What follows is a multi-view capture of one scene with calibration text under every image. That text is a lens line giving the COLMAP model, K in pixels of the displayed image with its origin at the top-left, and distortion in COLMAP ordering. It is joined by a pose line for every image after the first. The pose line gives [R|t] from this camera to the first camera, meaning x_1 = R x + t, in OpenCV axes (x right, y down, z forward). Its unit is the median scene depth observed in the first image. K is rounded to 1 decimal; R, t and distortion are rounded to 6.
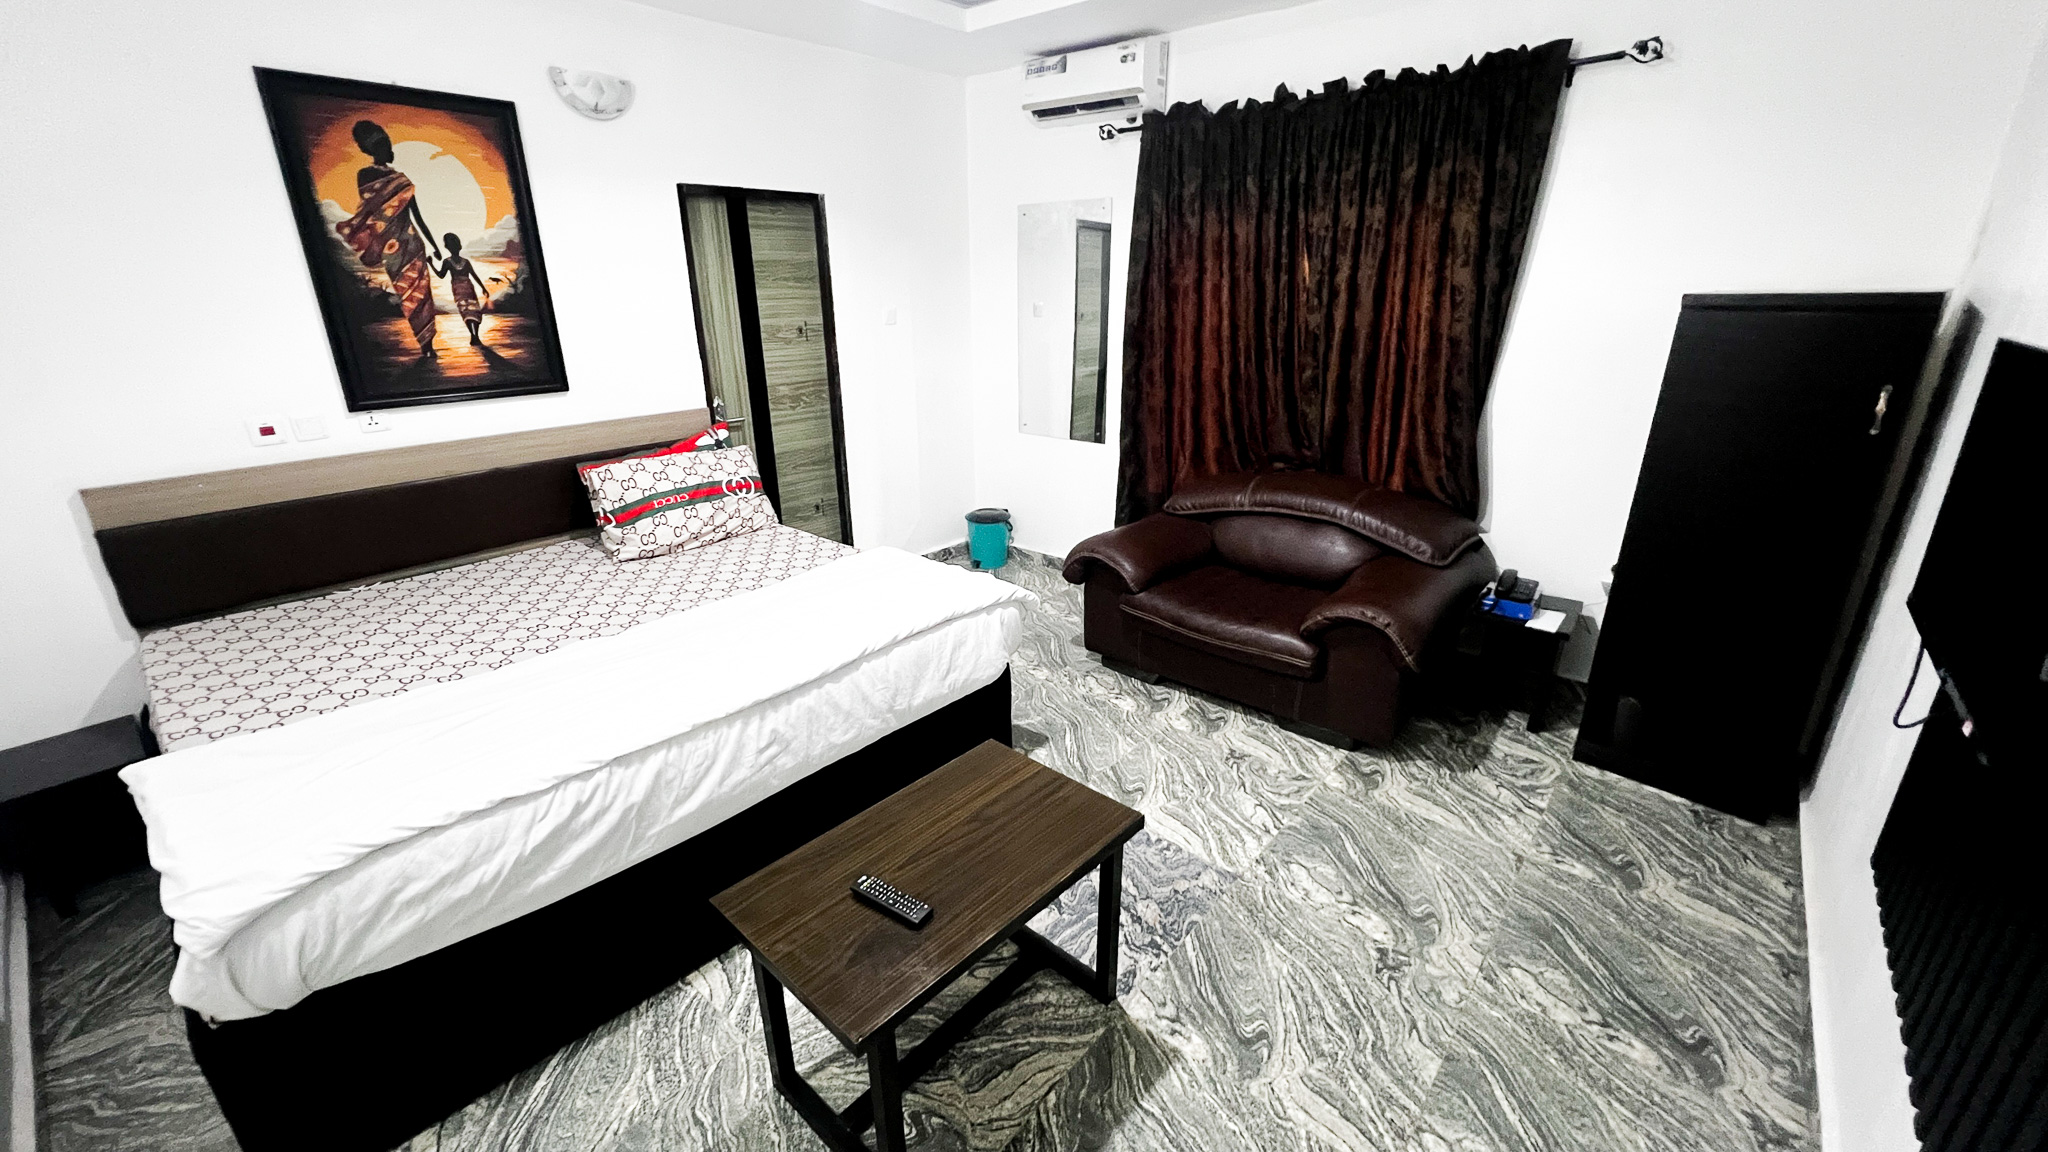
lens RADIAL K [[813.7, 0, 1017.3], [0, 813.7, 578.4], [0, 0, 1]] dist [-0.007281, 0.000179]
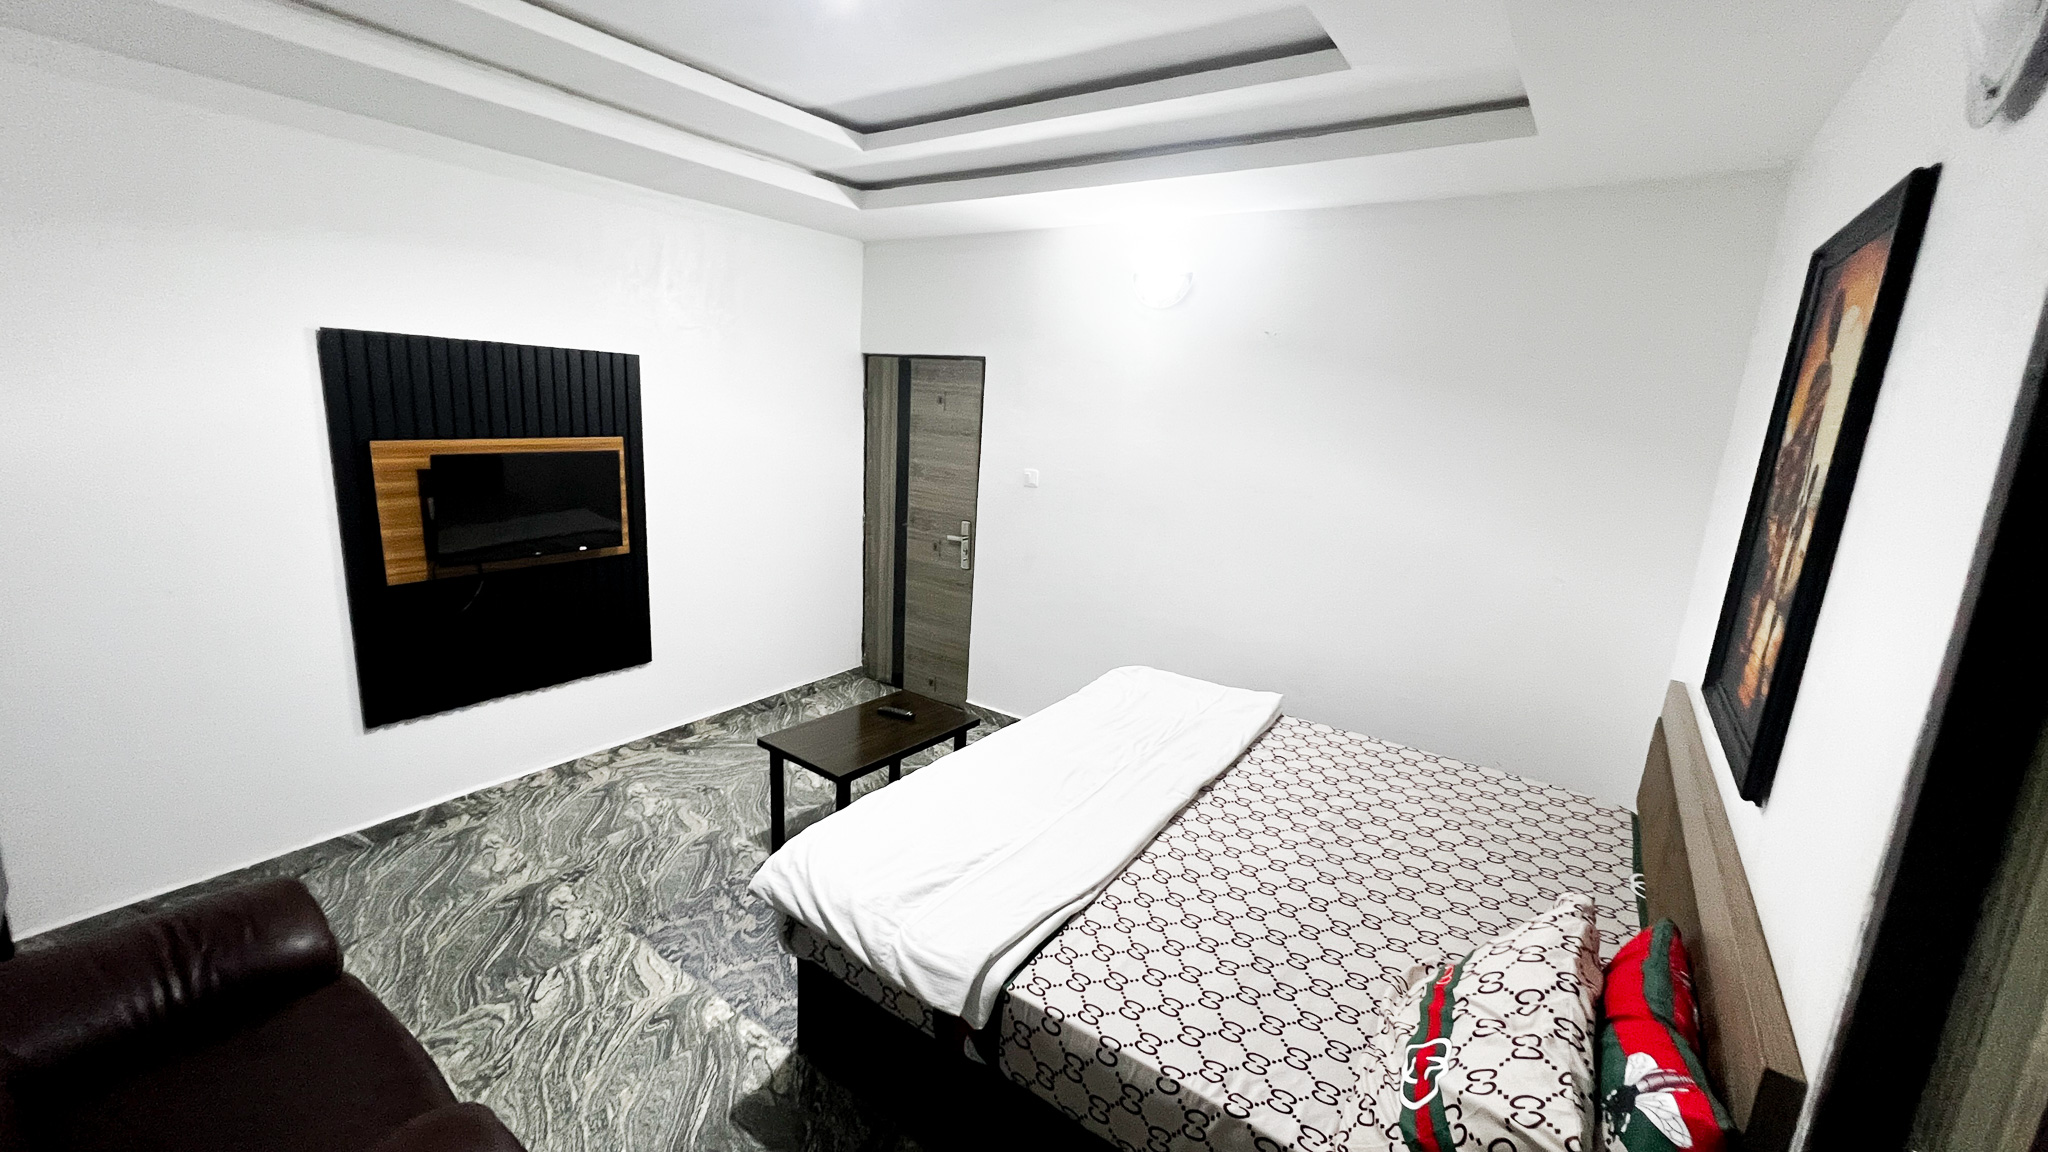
lens RADIAL K [[813.7, 0, 1017.3], [0, 813.7, 578.4], [0, 0, 1]] dist [-0.007281, 0.000179]
pose [[-0.993993, -0.020200, -0.107565, -0.127013], [-0.074855, 0.842473, 0.533513, -0.604890], [0.079843, 0.538360, -0.838924, 1.438529]]
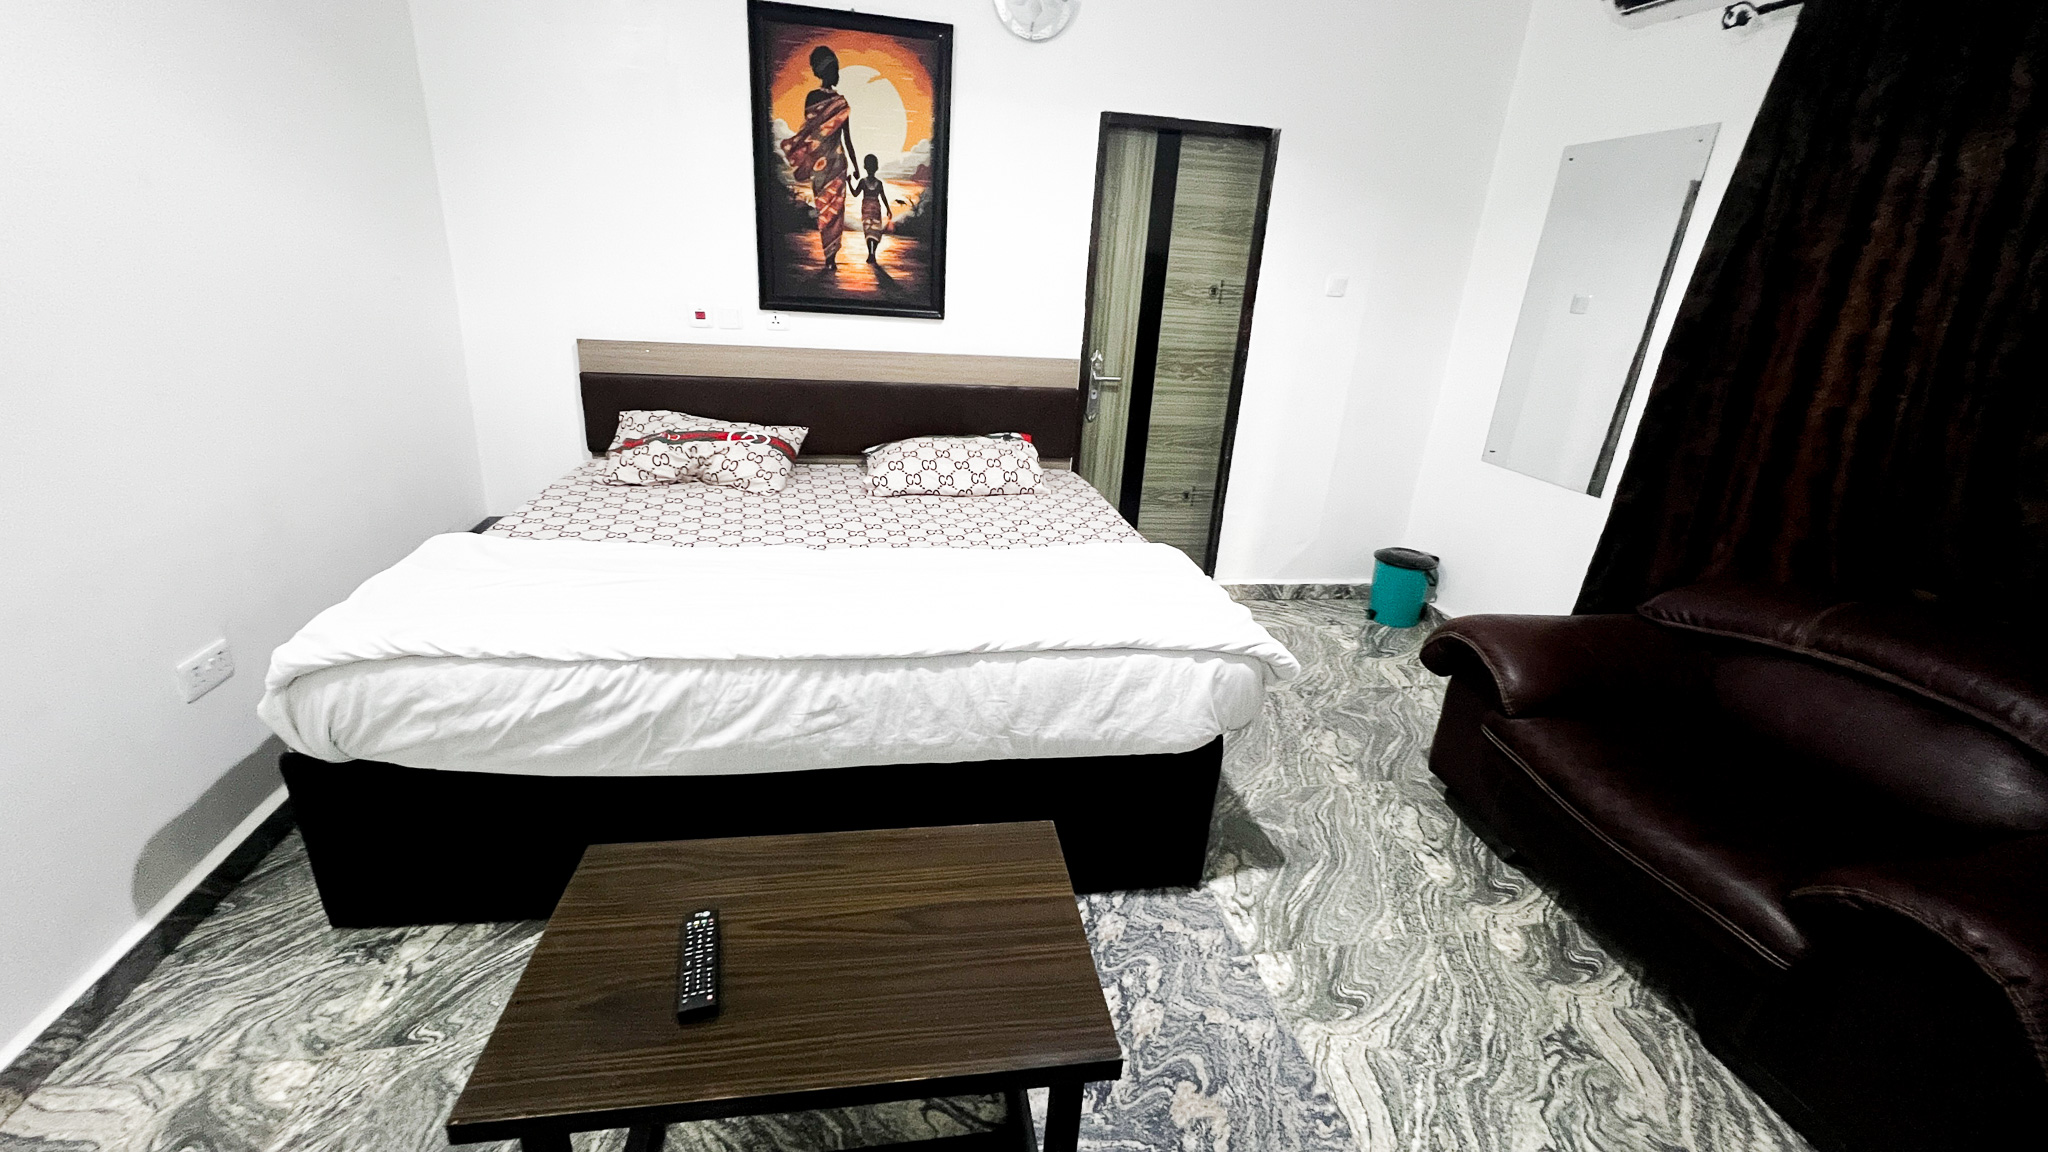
lens RADIAL K [[813.7, 0, 1017.3], [0, 813.7, 578.4], [0, 0, 1]] dist [-0.007281, 0.000179]
pose [[0.779072, 0.274787, -0.563506, 0.200550], [-0.277687, 0.957097, 0.082801, -0.035972], [0.562082, 0.091970, 0.821952, 0.284197]]
